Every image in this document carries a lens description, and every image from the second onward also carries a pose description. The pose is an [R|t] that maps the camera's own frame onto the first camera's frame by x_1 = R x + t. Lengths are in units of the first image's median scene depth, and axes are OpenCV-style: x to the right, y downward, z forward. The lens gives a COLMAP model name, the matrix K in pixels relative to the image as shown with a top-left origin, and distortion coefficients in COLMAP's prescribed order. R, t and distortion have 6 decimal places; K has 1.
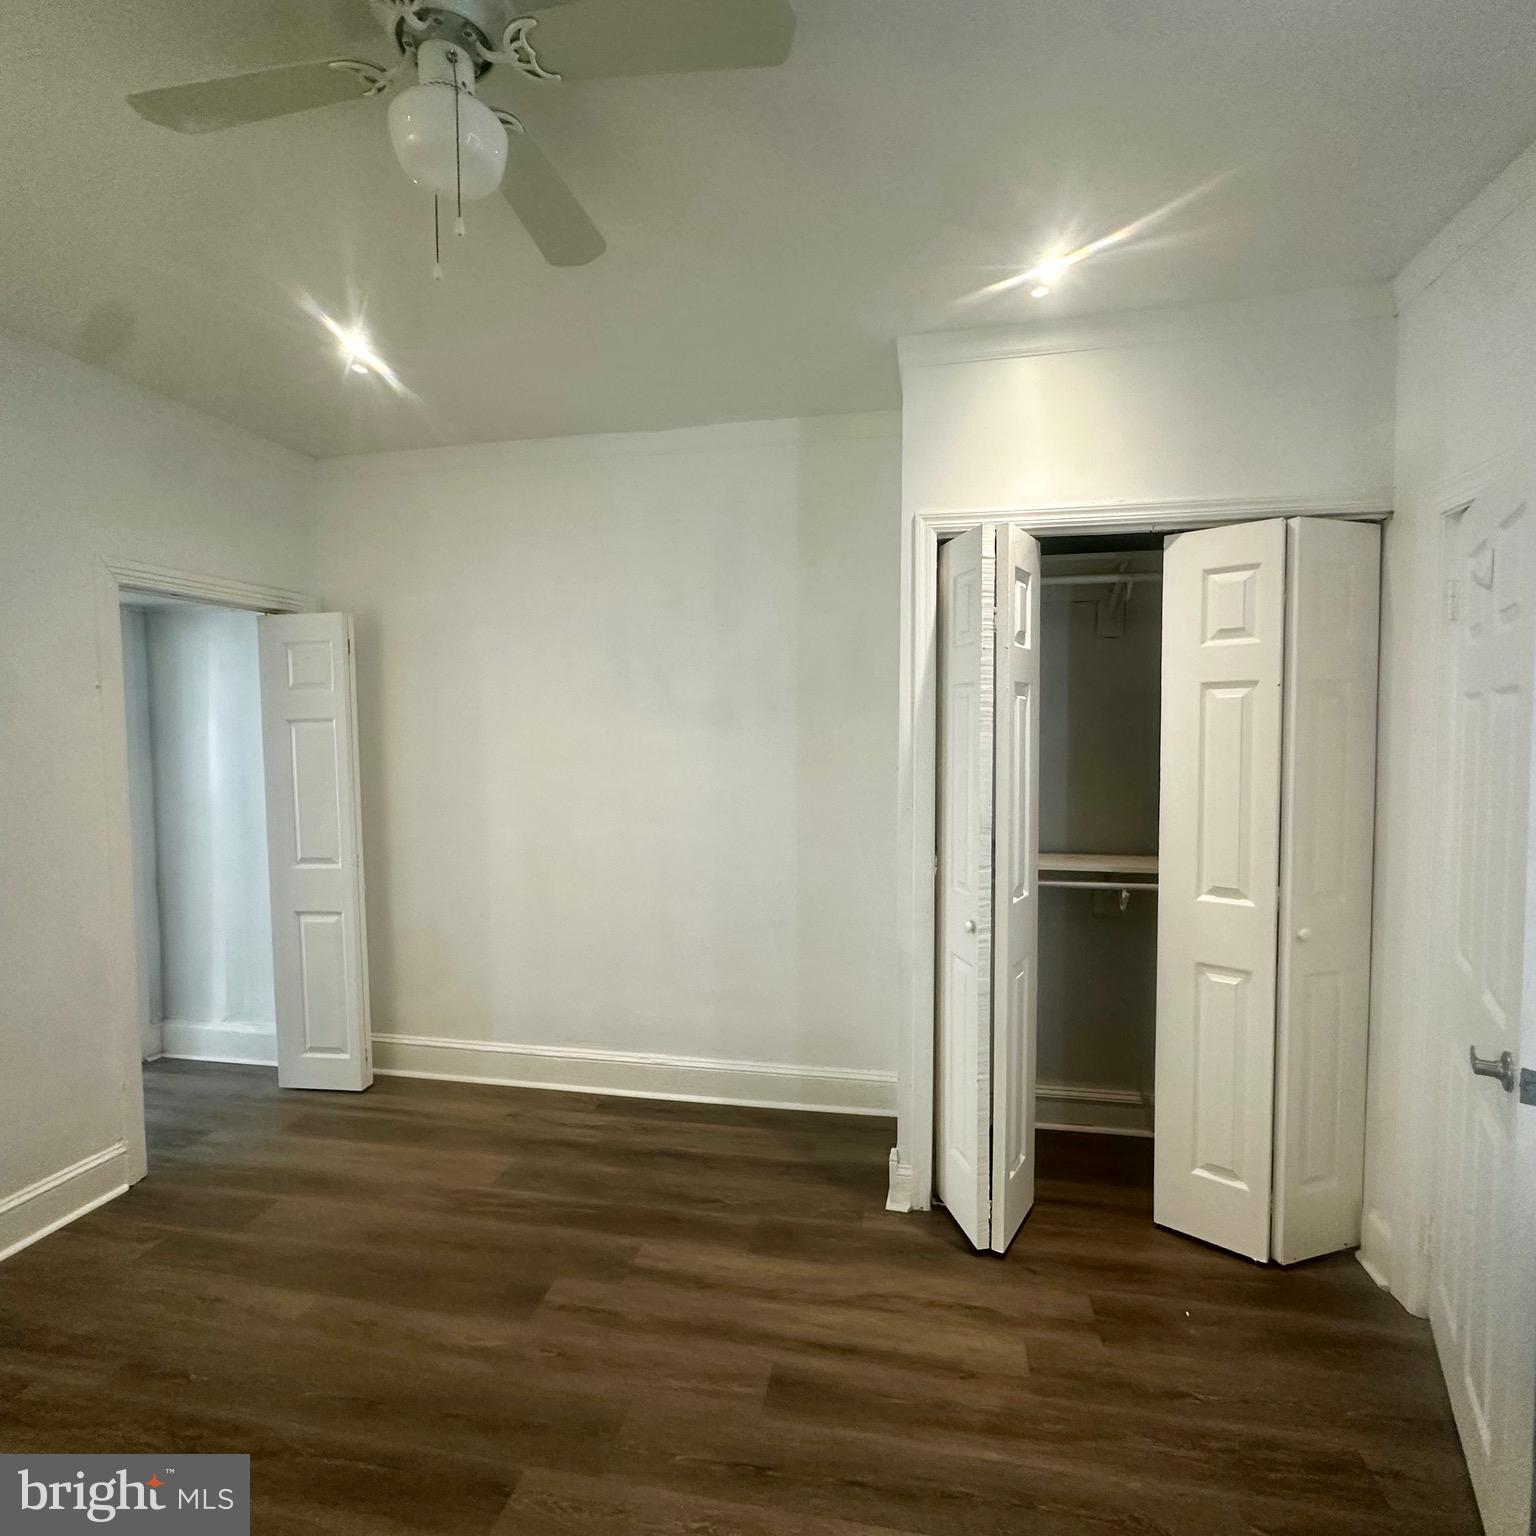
lens RADIAL K [[817.3, 0, 762.5], [0, 817.3, 758.4], [0, 0, 1]] dist [-0.006096, 0.001514]
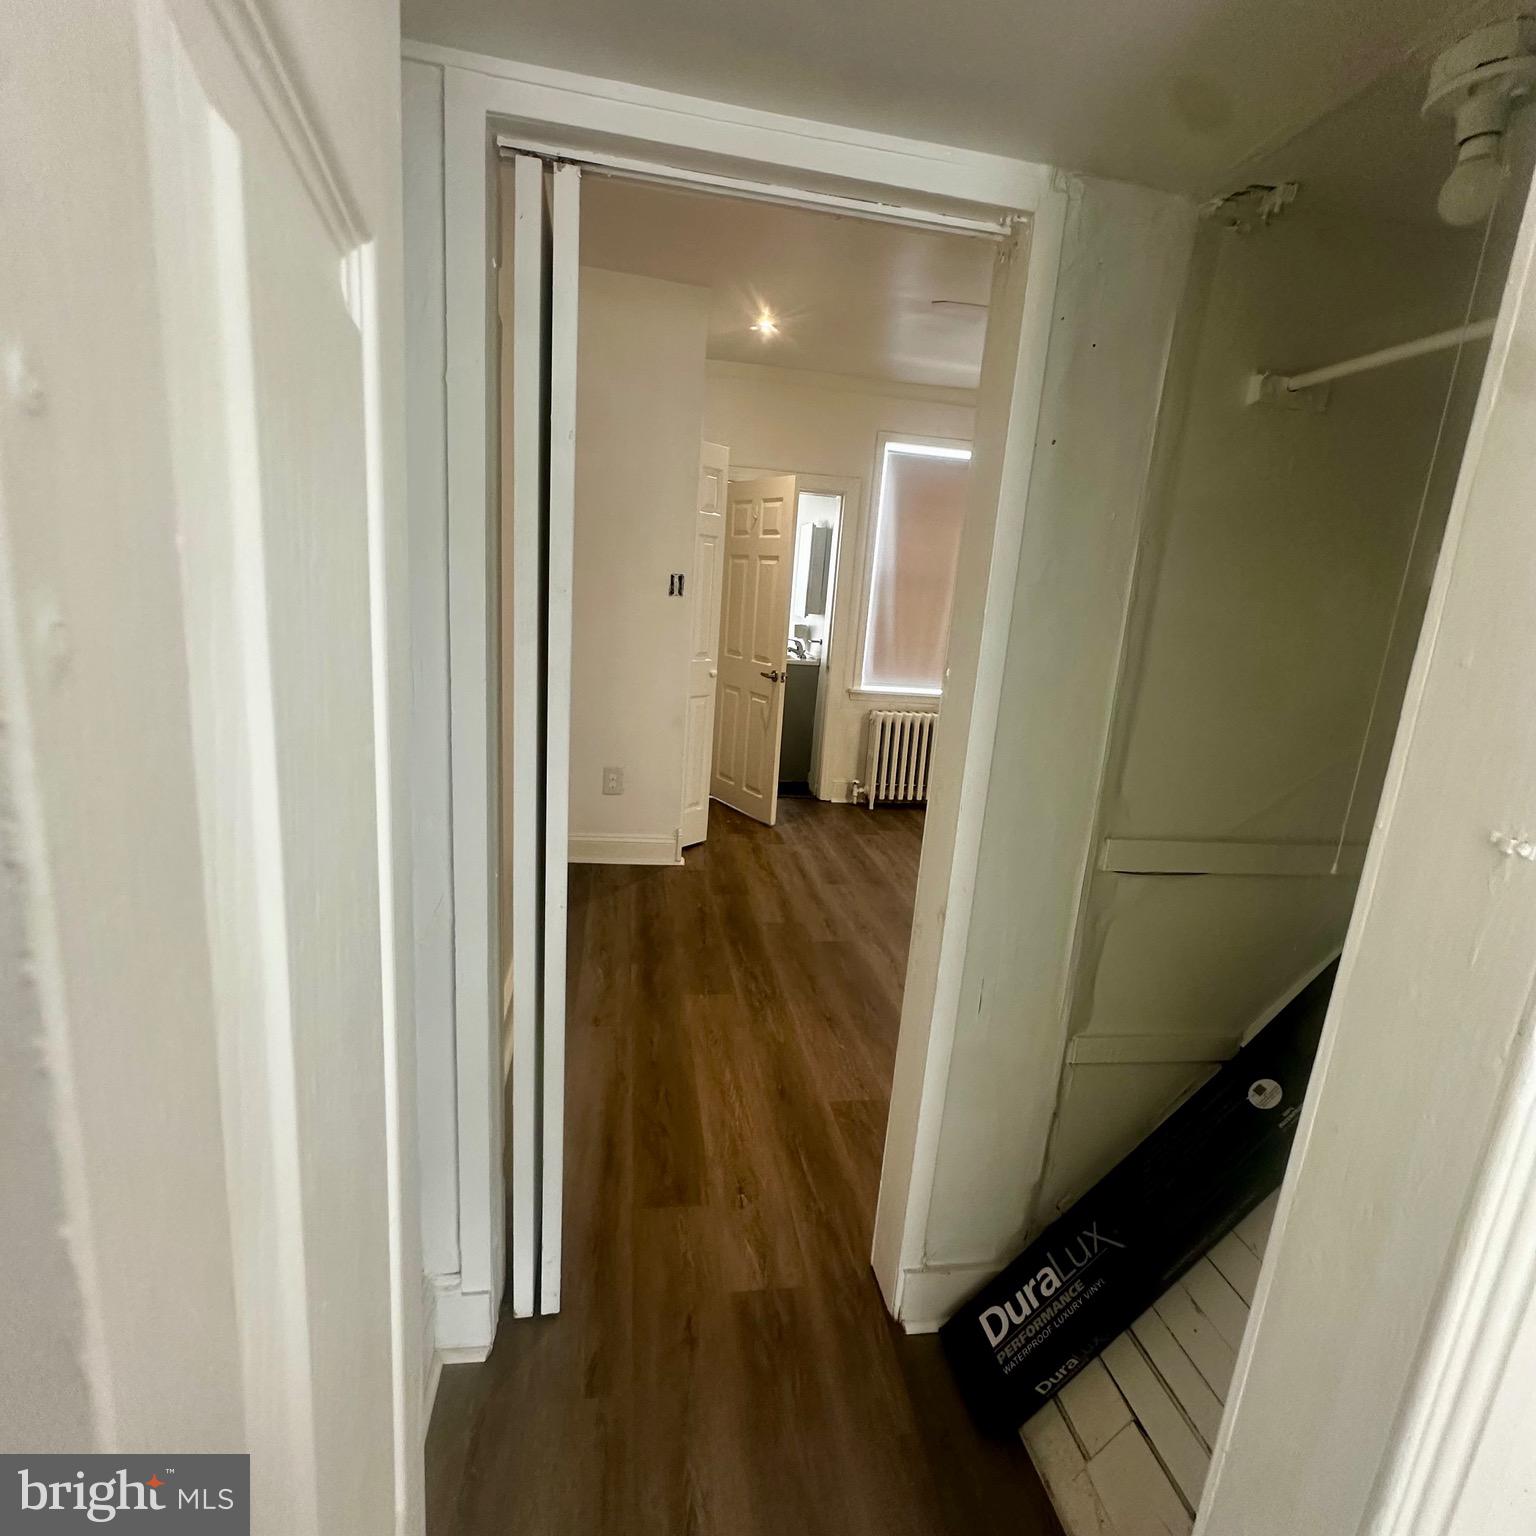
lens RADIAL K [[817.3, 0, 762.4], [0, 817.3, 773.1], [0, 0, 1]] dist [-0.006096, 0.001514]
pose [[-0.348721, -0.235446, 0.907171, -1.534785], [-0.035492, 0.970554, 0.238253, -0.021525], [-0.936554, 0.050887, -0.346809, 1.615066]]
